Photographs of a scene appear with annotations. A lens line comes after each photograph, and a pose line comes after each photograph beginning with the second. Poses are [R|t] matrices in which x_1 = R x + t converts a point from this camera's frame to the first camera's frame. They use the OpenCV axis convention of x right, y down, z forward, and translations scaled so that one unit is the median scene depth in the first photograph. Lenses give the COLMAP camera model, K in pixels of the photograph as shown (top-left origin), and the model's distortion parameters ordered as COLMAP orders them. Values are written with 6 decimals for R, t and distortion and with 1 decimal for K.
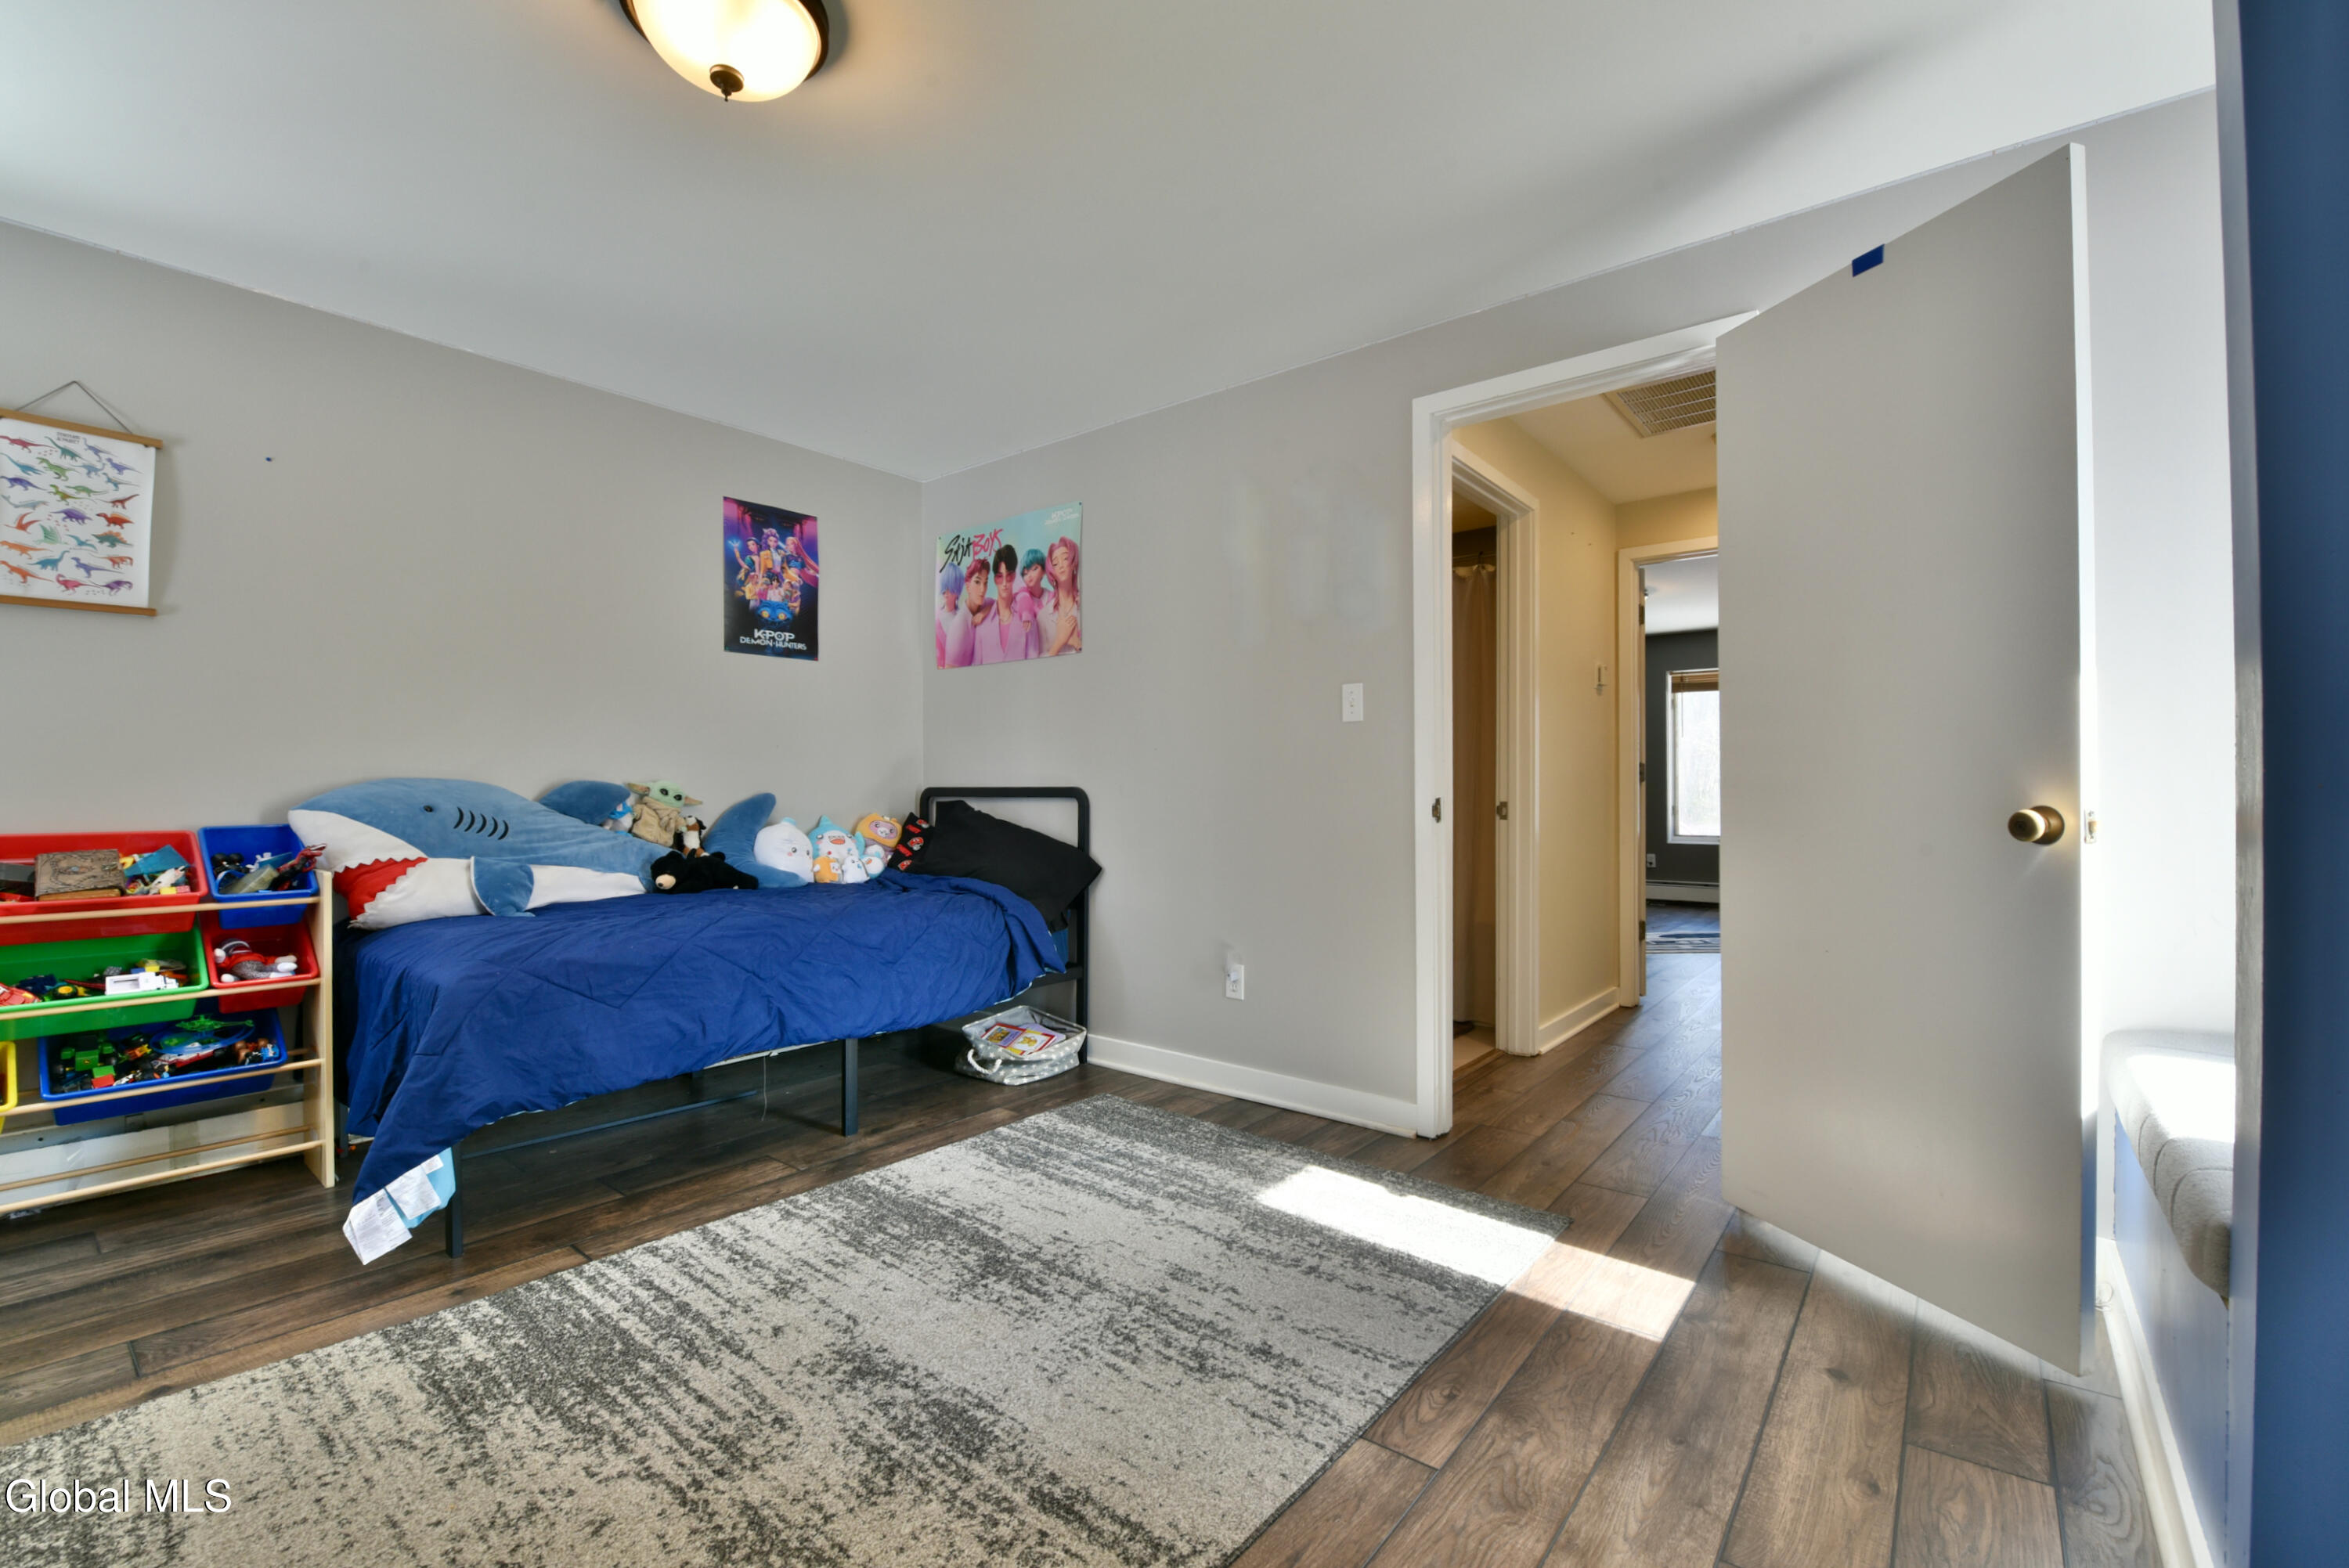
lens RADIAL K [[997.8, 0, 1201.3], [0, 997.8, 789.2], [0, 0, 1]] dist [-0.013834, -0.004686]
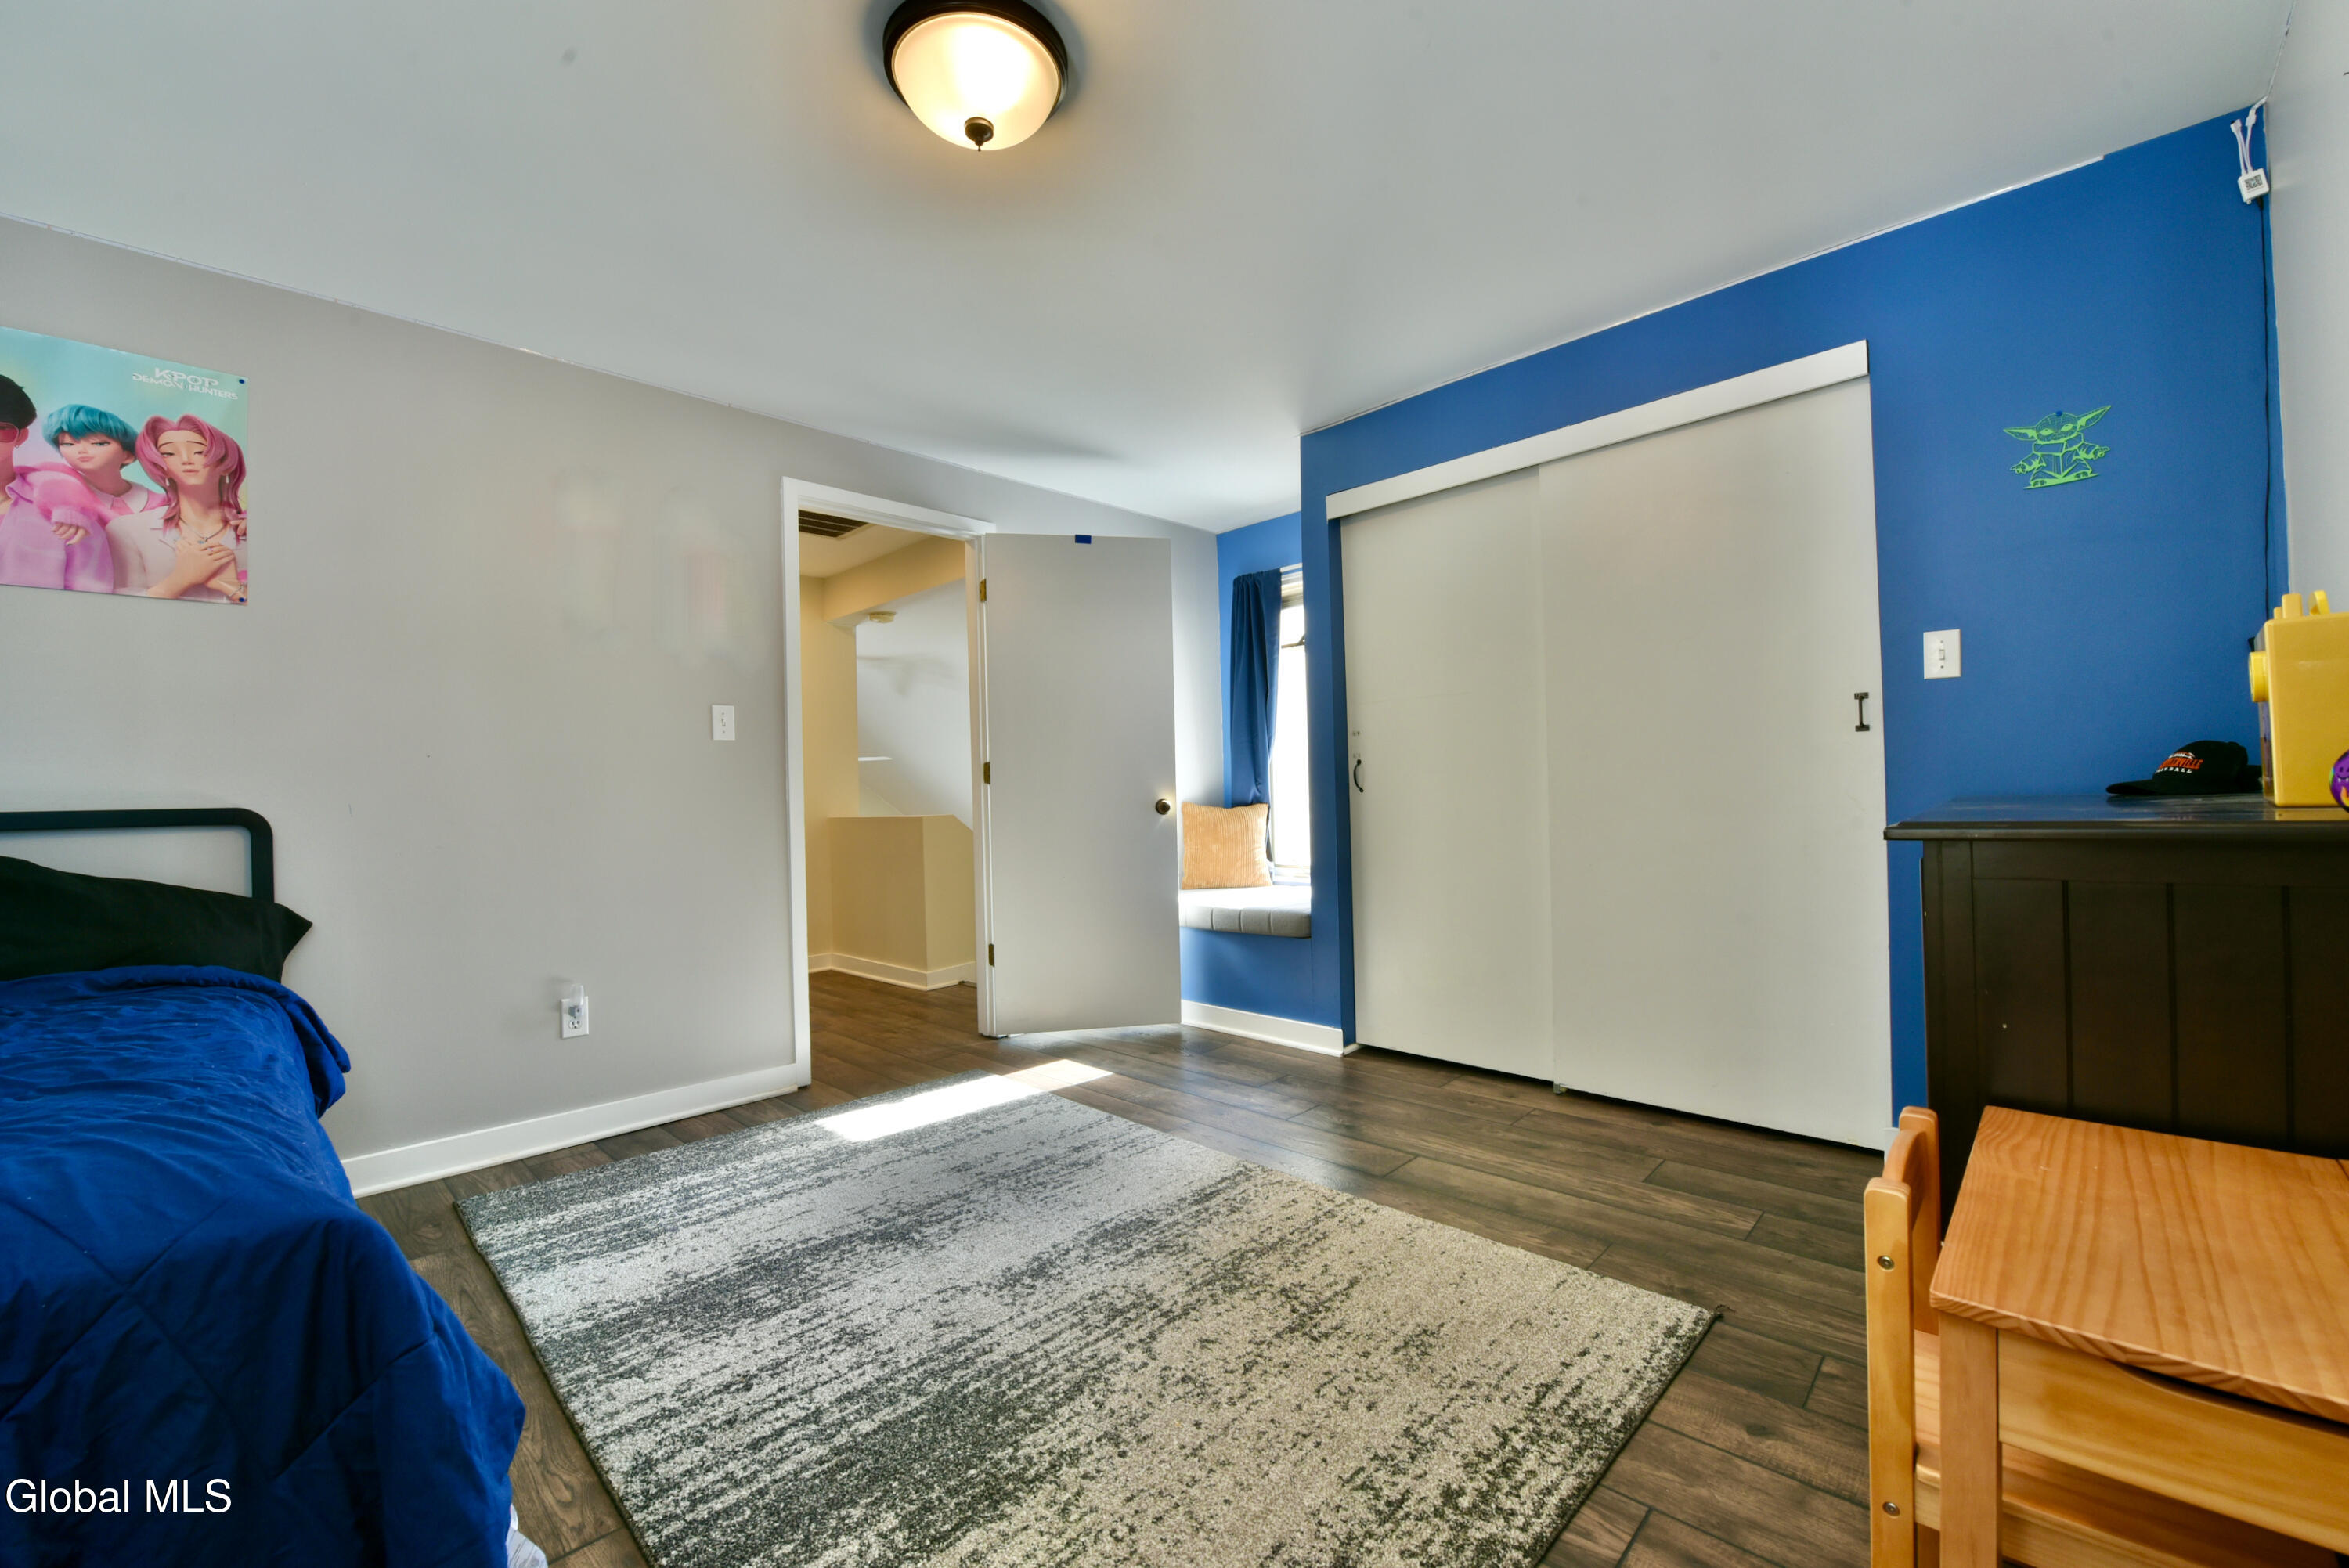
lens RADIAL K [[967.6, 0, 1186.1], [0, 967.6, 785.0], [0, 0, 1]] dist [-0.011749, -0.003502]
pose [[0.087422, 0.008062, 0.996139, -1.214862], [0.024177, 0.999656, -0.010212, 0.007267], [-0.995878, 0.024977, 0.087197, 0.567026]]
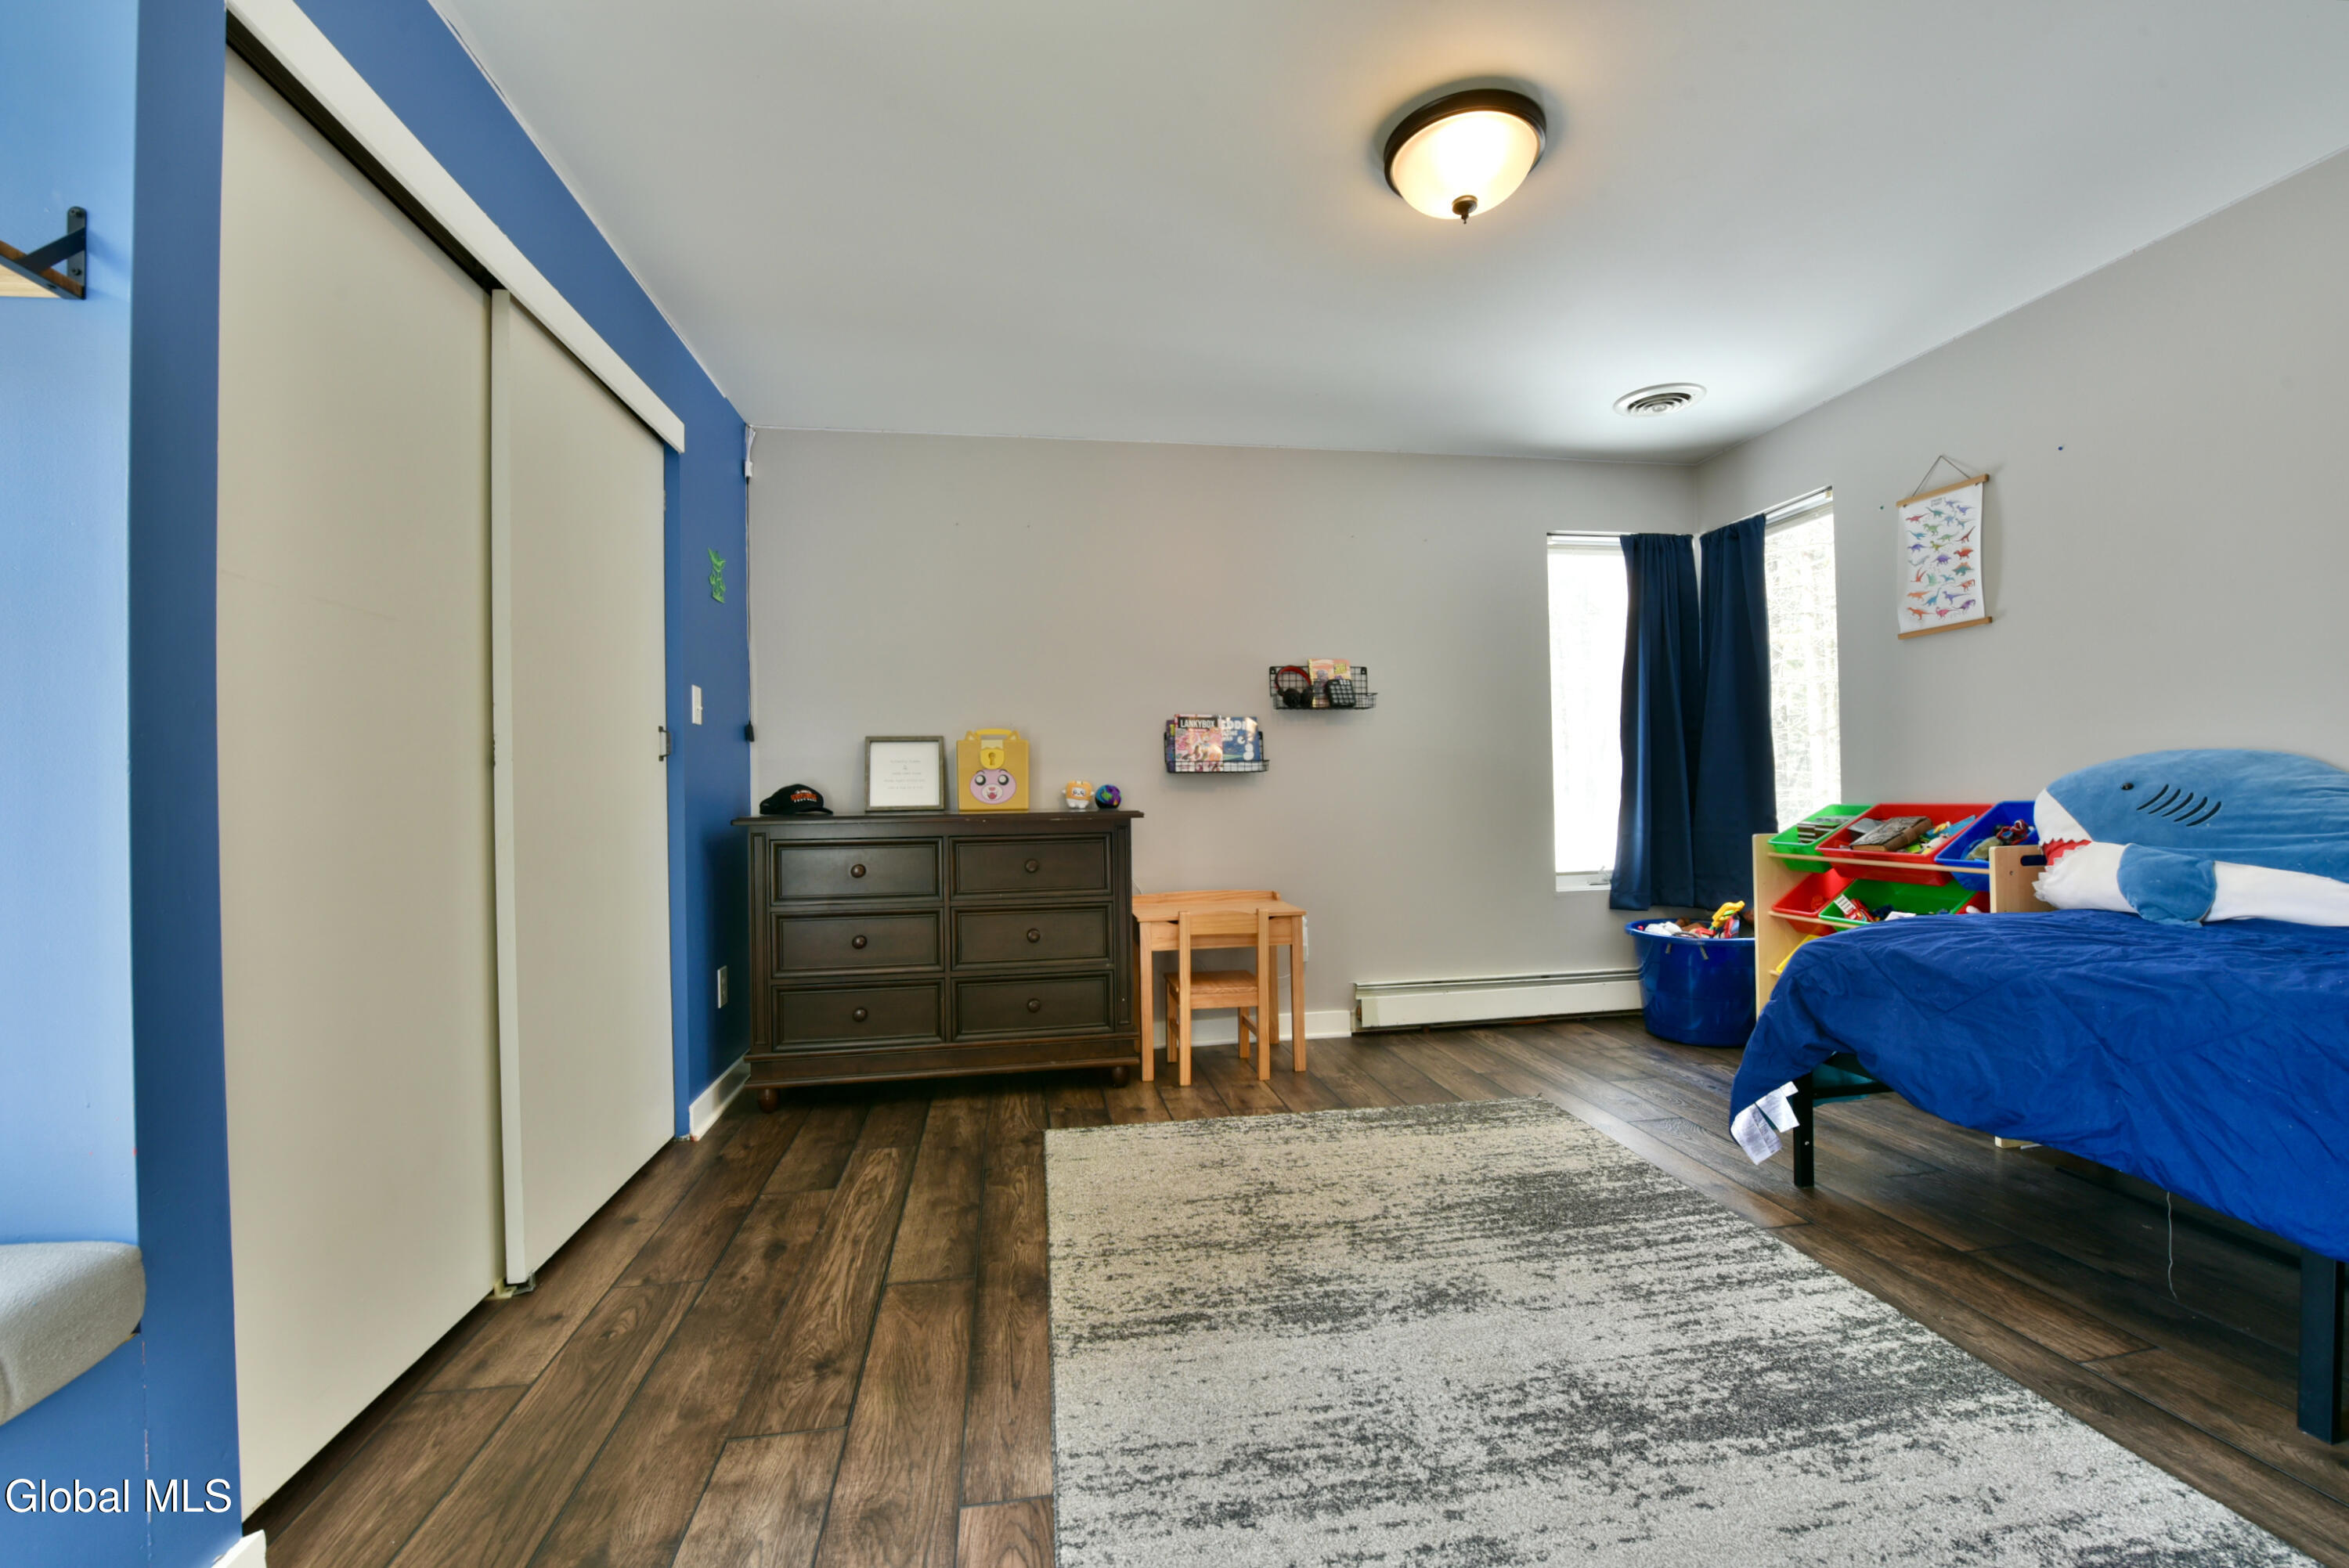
lens RADIAL K [[942.2, 0, 1175.7], [0, 942.2, 785.6], [0, 0, 1]] dist [-0.014214, -0.003437]
pose [[-0.670650, 0.011016, -0.741692, 0.520323], [0.023474, 0.999704, -0.006378, 0.005577], [0.741403, -0.021688, -0.670710, 1.217016]]
